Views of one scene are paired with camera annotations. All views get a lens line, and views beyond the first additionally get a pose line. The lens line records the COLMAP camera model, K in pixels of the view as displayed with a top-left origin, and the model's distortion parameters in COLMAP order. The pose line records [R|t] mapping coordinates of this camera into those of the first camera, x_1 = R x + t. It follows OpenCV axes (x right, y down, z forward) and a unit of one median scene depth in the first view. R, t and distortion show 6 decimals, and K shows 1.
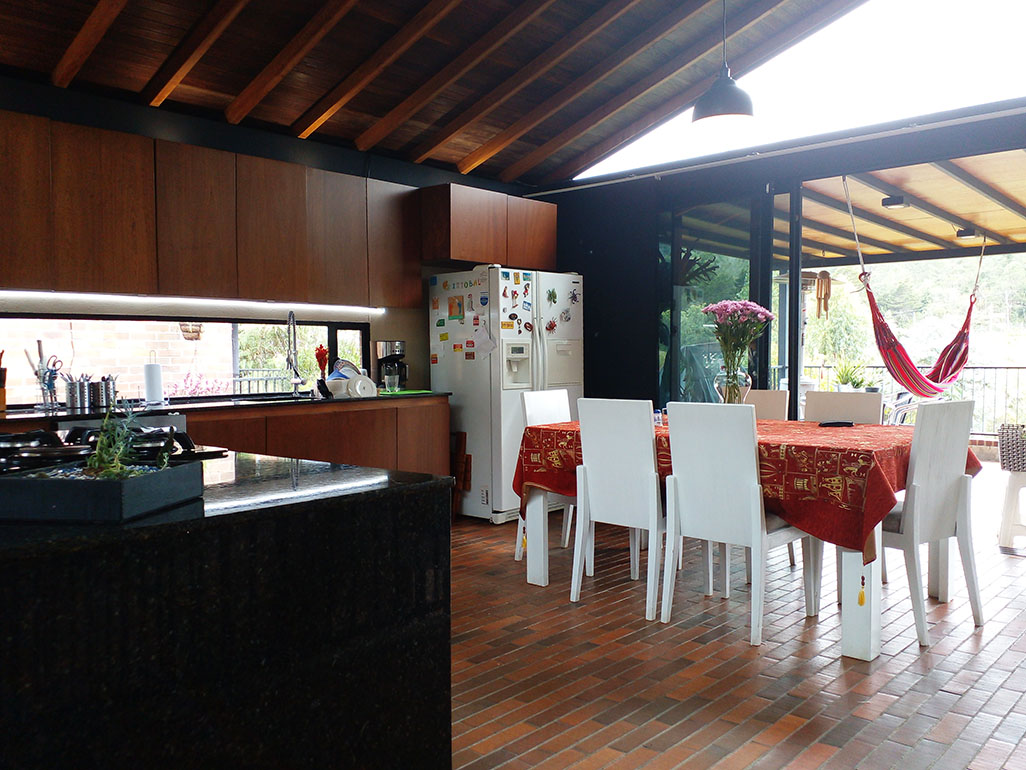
lens RADIAL K [[833.9, 0, 509.6], [0, 833.9, 387.0], [0, 0, 1]] dist [0.066317, -0.099171]
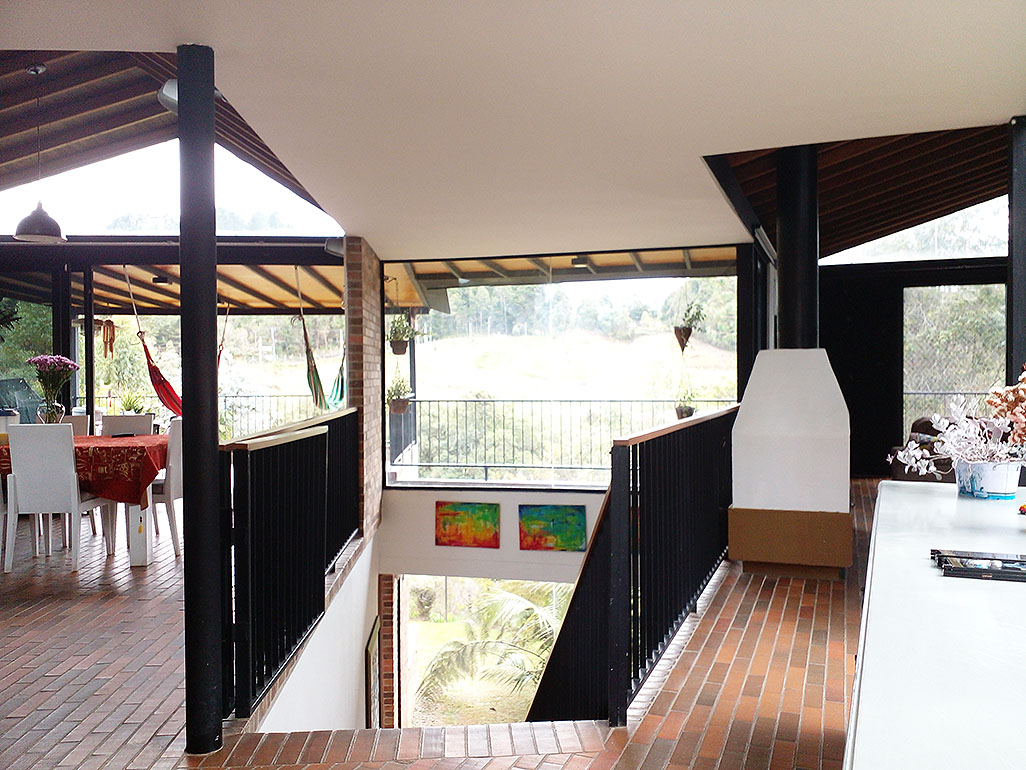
lens RADIAL K [[833.9, 0, 515.3], [0, 833.9, 385.2], [0, 0, 1]] dist [0.066317, -0.099171]
pose [[0.689950, -0.010316, 0.723783, -0.249945], [0.036151, 0.999142, -0.020221, 0.009411], [-0.722953, 0.040117, 0.689731, -0.633485]]
